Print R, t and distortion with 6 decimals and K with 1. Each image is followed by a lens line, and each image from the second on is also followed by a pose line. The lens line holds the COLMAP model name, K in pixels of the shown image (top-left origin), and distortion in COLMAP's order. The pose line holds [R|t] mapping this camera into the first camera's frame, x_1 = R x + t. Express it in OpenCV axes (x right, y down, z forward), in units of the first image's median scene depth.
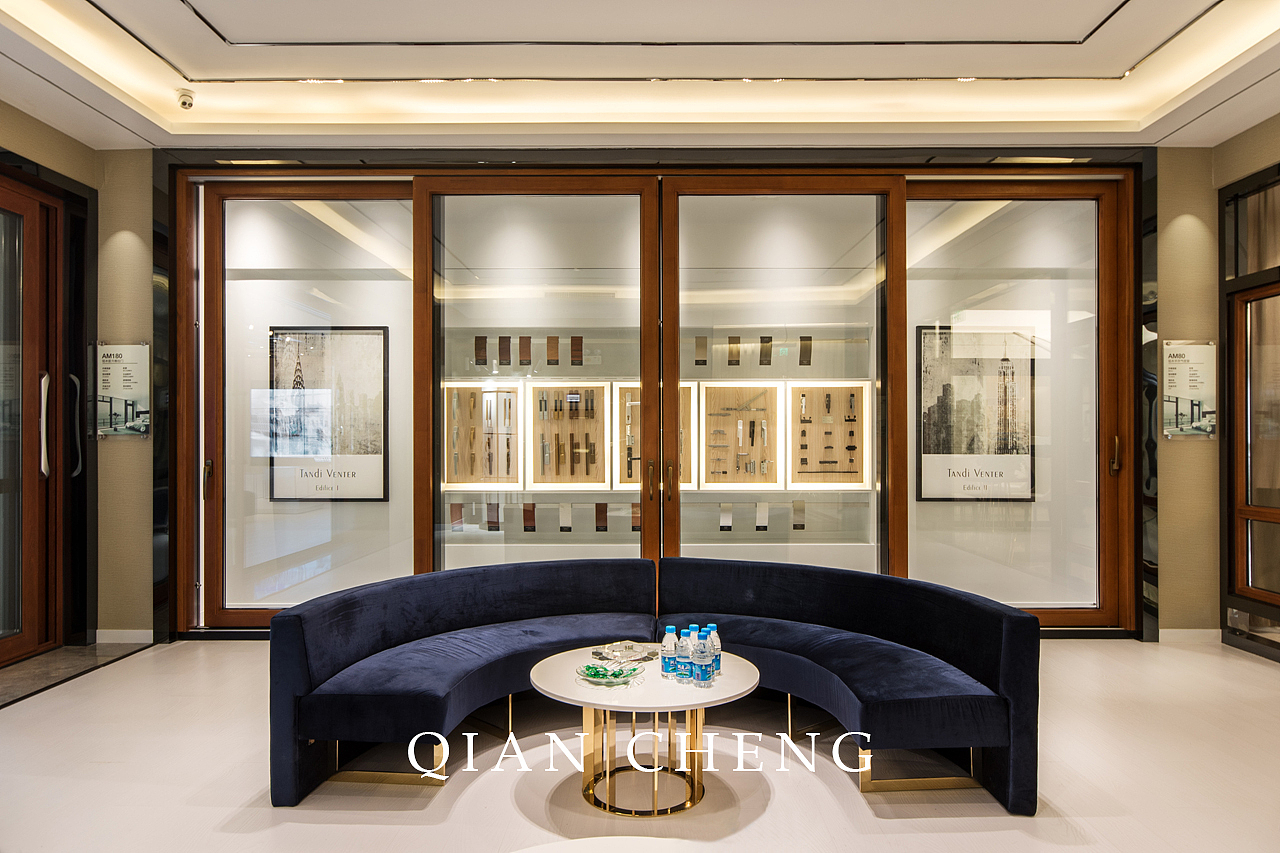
lens RADIAL K [[859.6, 0, 641.8], [0, 859.6, 434.6], [0, 0, 1]] dist [-0.001052, 0.000274]
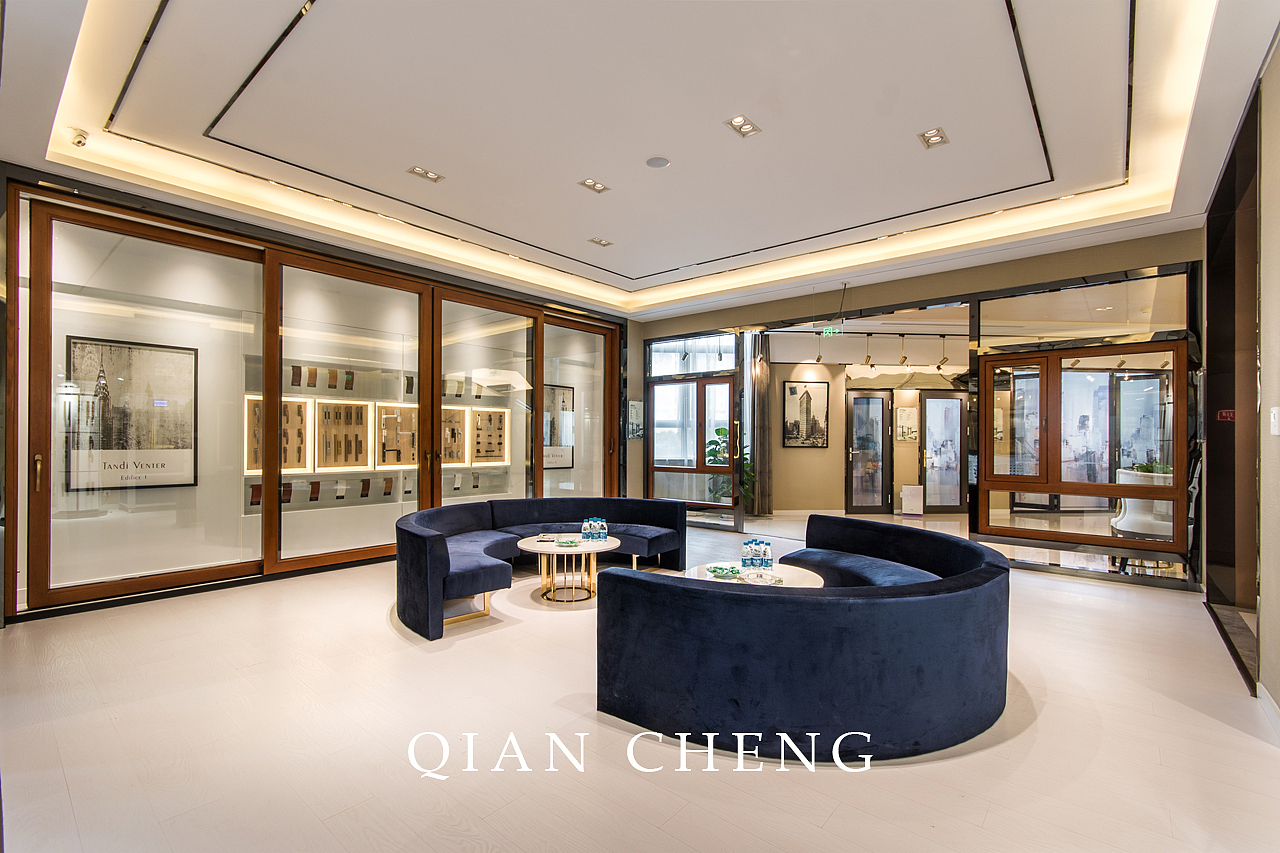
lens RADIAL K [[570.9, 0, 640.0], [0, 570.9, 426.5], [0, 0, 1]] dist [-0.001087, -0.000162]
pose [[0.641925, 0.022167, 0.766447, -0.524799], [-0.007252, 0.999713, -0.022840, 0.004443], [-0.766733, 0.009103, 0.641902, -0.047644]]
